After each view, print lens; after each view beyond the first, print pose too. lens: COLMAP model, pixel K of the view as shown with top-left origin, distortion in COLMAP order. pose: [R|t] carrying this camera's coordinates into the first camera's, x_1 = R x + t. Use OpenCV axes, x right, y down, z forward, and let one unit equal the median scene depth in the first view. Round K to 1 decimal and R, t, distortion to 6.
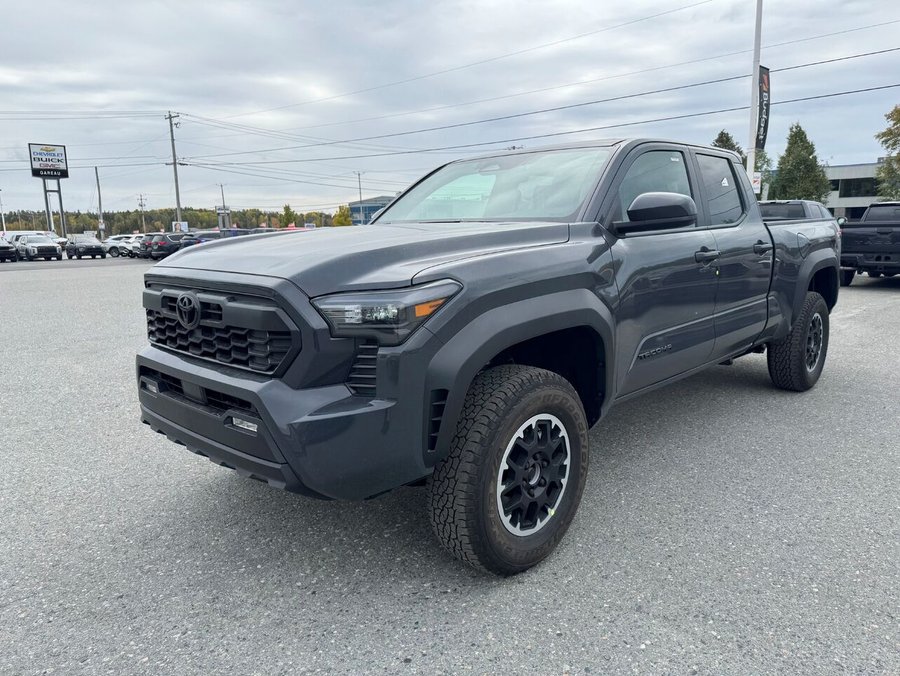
lens RADIAL K [[647.0, 0, 450.0], [0, 647.0, 338.0], [0, 0, 1]] dist [0.095965, -0.084467]
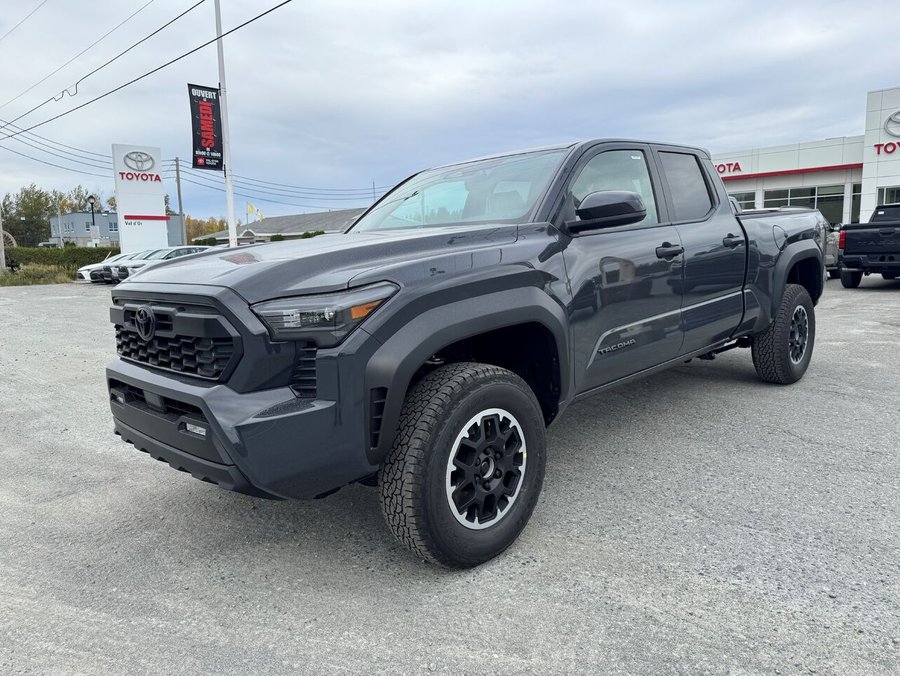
lens RADIAL K [[647.0, 0, 450.0], [0, 647.0, 338.0], [0, 0, 1]] dist [0.095965, -0.084467]
pose [[0.998779, -0.039017, -0.030294, 0.107532], [0.038532, 0.999122, -0.016457, 0.017150], [0.030909, 0.015269, 0.999406, -0.025285]]
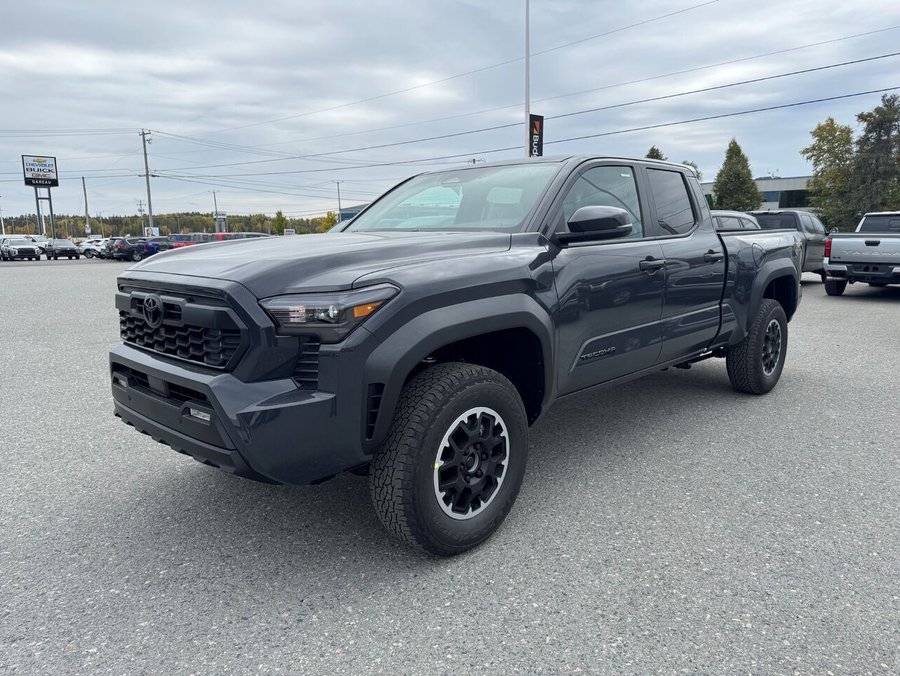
lens RADIAL K [[647.0, 0, 450.0], [0, 647.0, 338.0], [0, 0, 1]] dist [0.095965, -0.084467]
pose [[0.999972, 0.006324, -0.003956, 0.092746], [-0.006369, 0.999915, -0.011420, 0.011758], [0.003883, 0.011444, 0.999927, -0.084162]]
